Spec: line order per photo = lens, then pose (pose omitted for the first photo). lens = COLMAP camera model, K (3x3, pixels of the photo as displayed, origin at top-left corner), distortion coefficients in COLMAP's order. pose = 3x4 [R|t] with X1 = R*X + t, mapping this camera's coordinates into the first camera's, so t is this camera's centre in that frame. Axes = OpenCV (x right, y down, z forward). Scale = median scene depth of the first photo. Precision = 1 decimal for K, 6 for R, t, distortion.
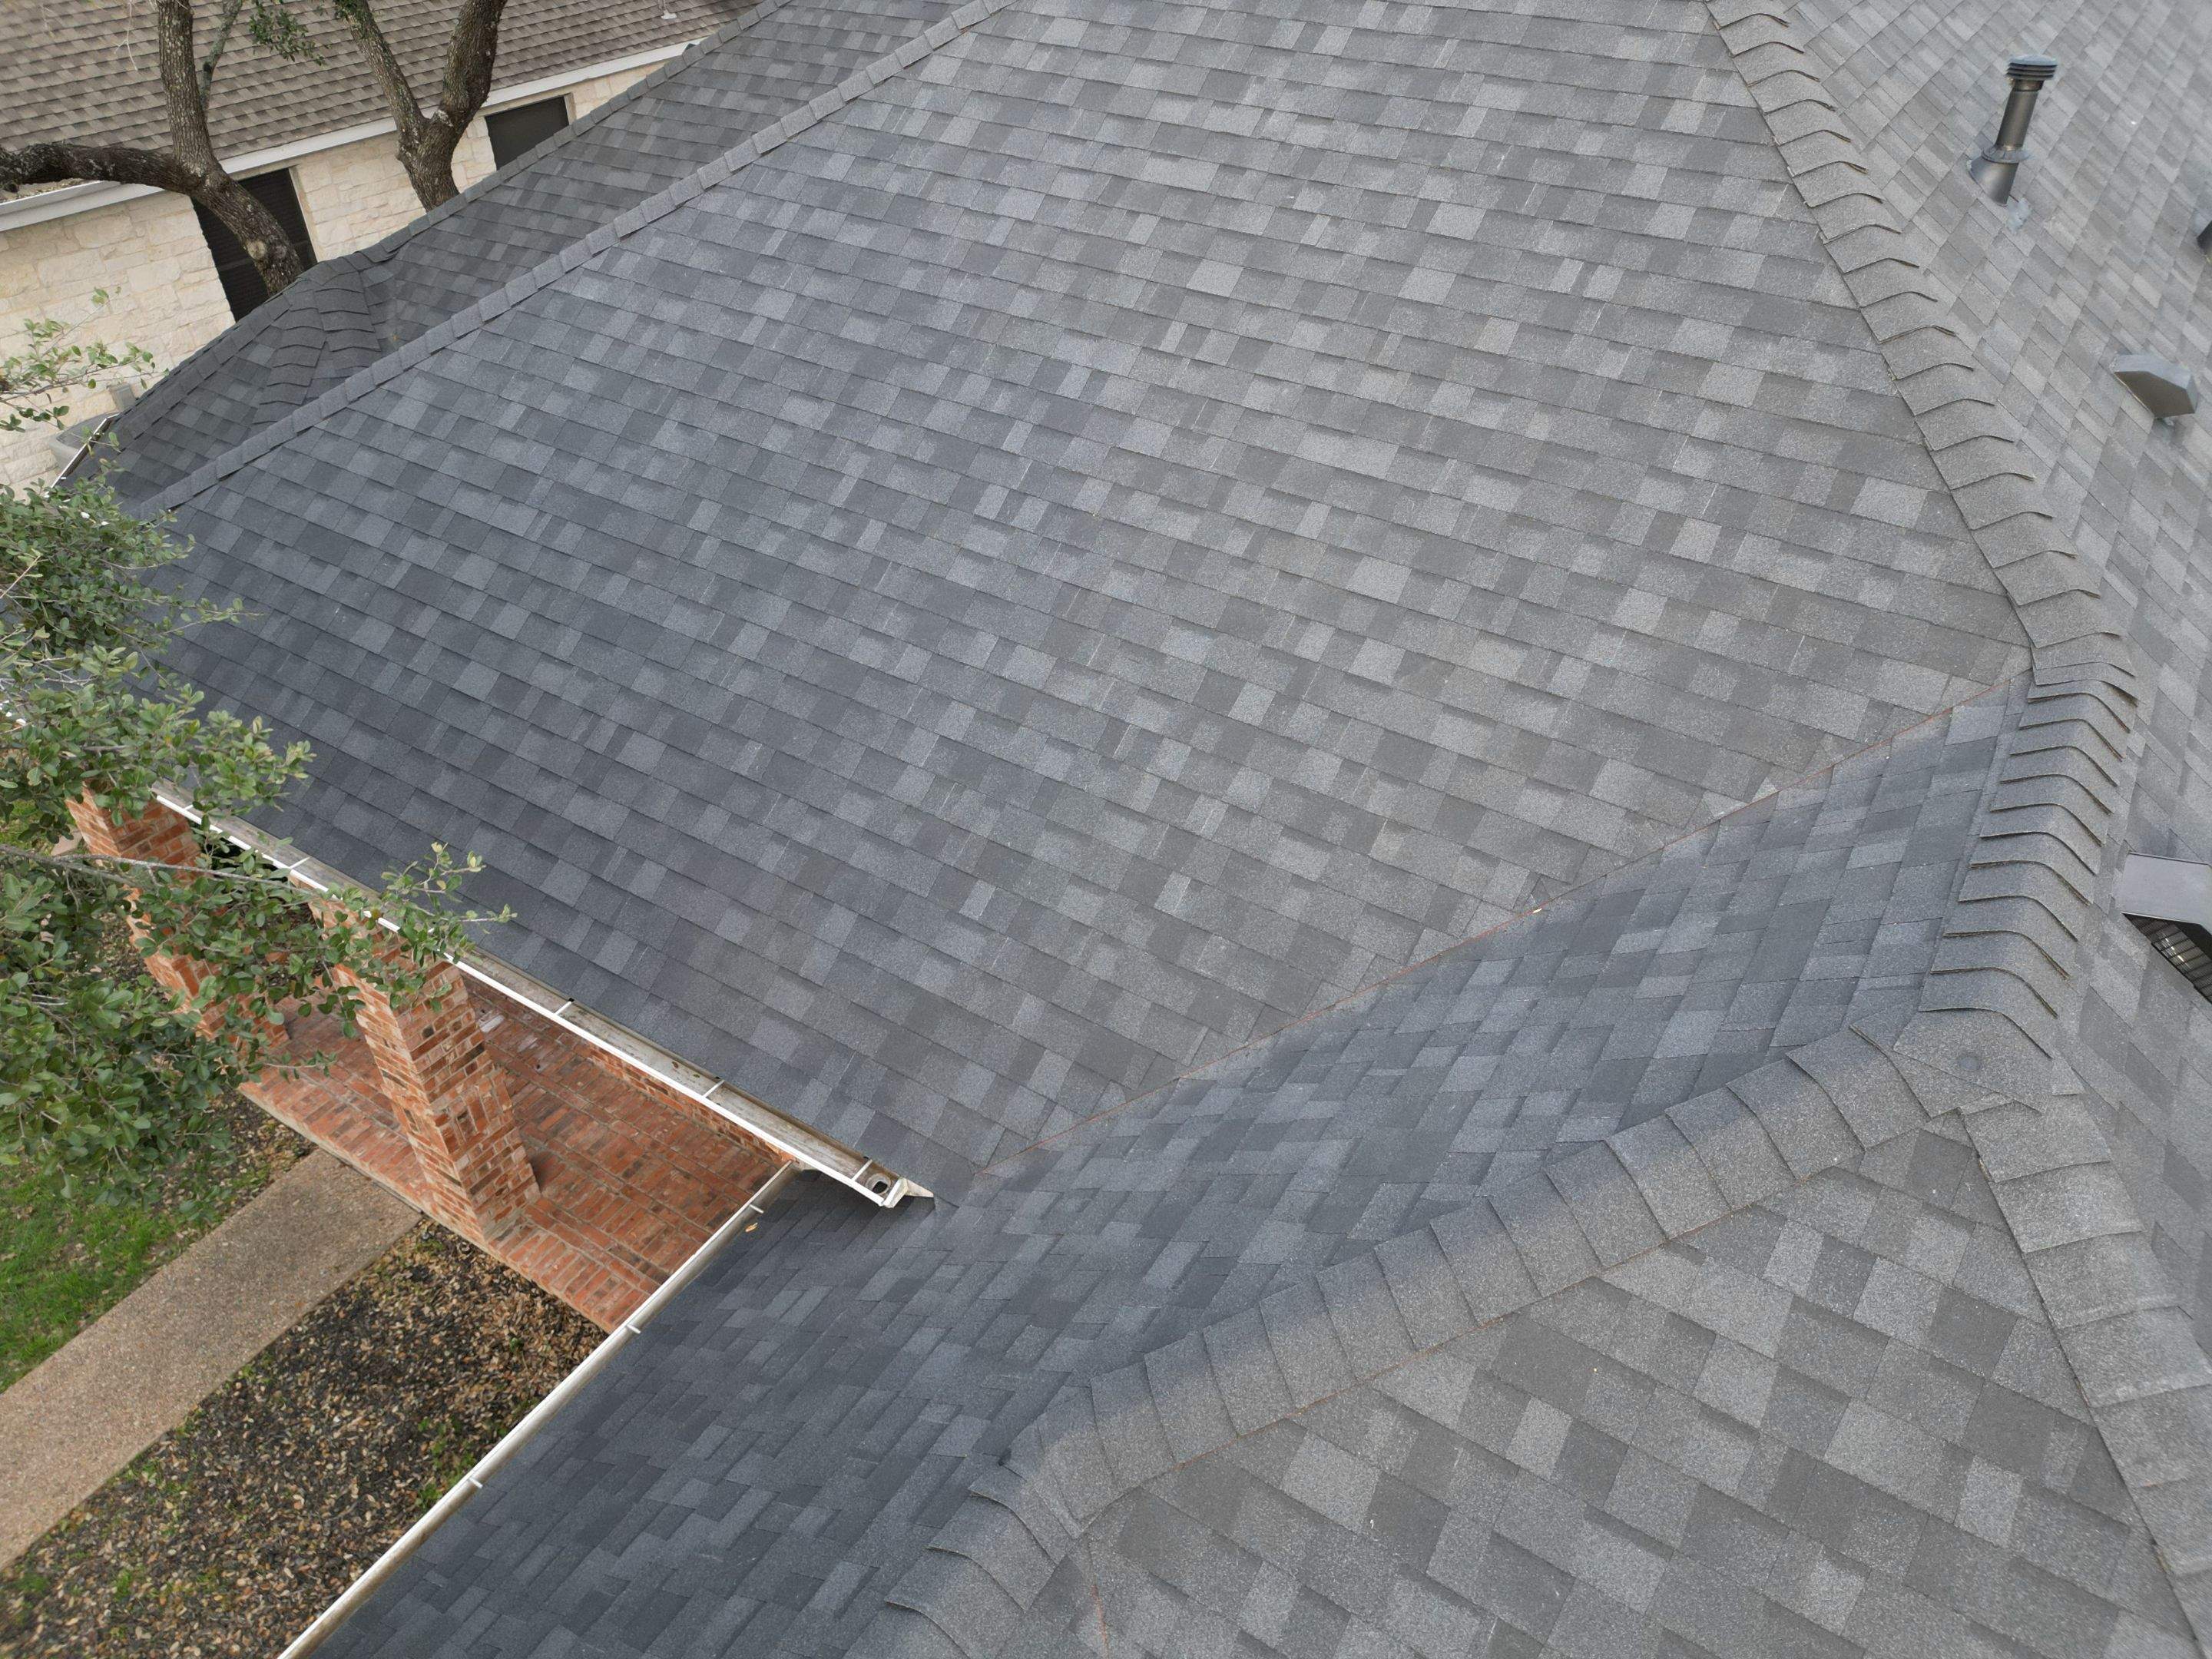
lens RADIAL K [[1539.8, 0, 1101.4], [0, 1539.8, 828.8], [0, 0, 1]] dist [0.077343, -0.075609]
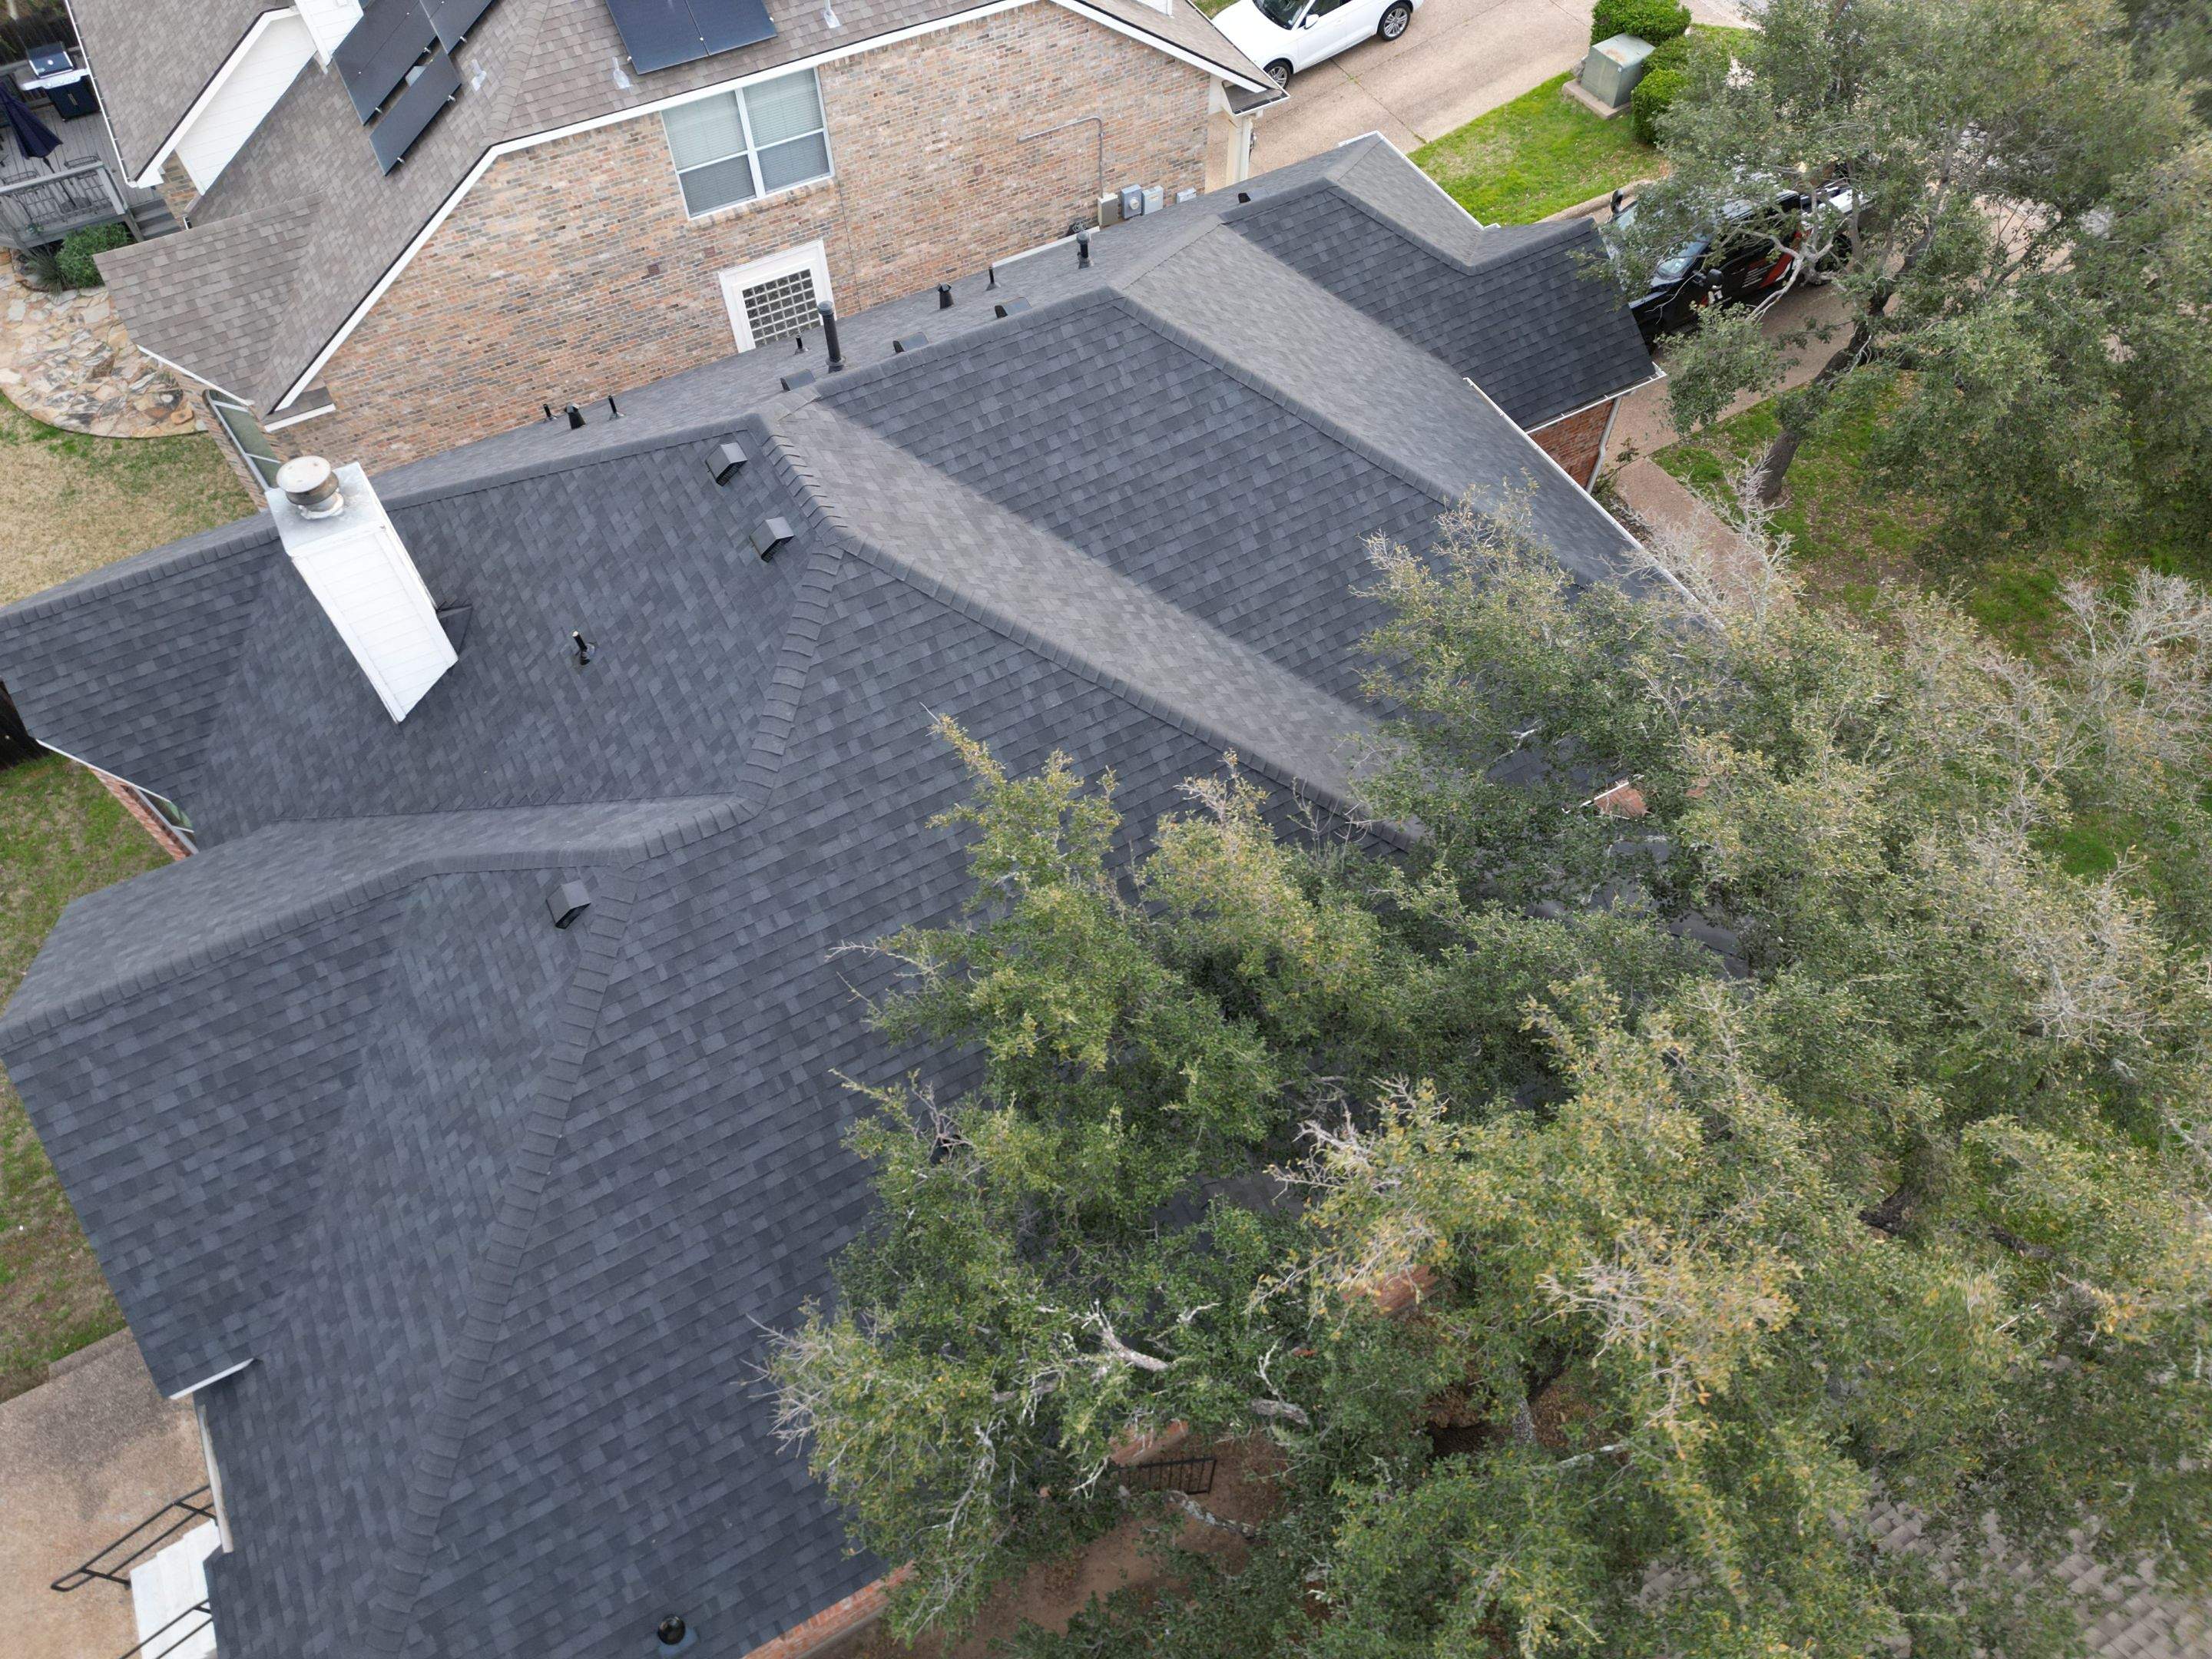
lens RADIAL K [[1539.8, 0, 1108.5], [0, 1539.8, 827.6], [0, 0, 1]] dist [0.077343, -0.075609]
pose [[-0.878192, -0.385636, 0.282956, -0.854350], [0.309950, -0.008257, 0.950717, -3.651796], [-0.364294, 0.922614, 0.126779, 1.763830]]
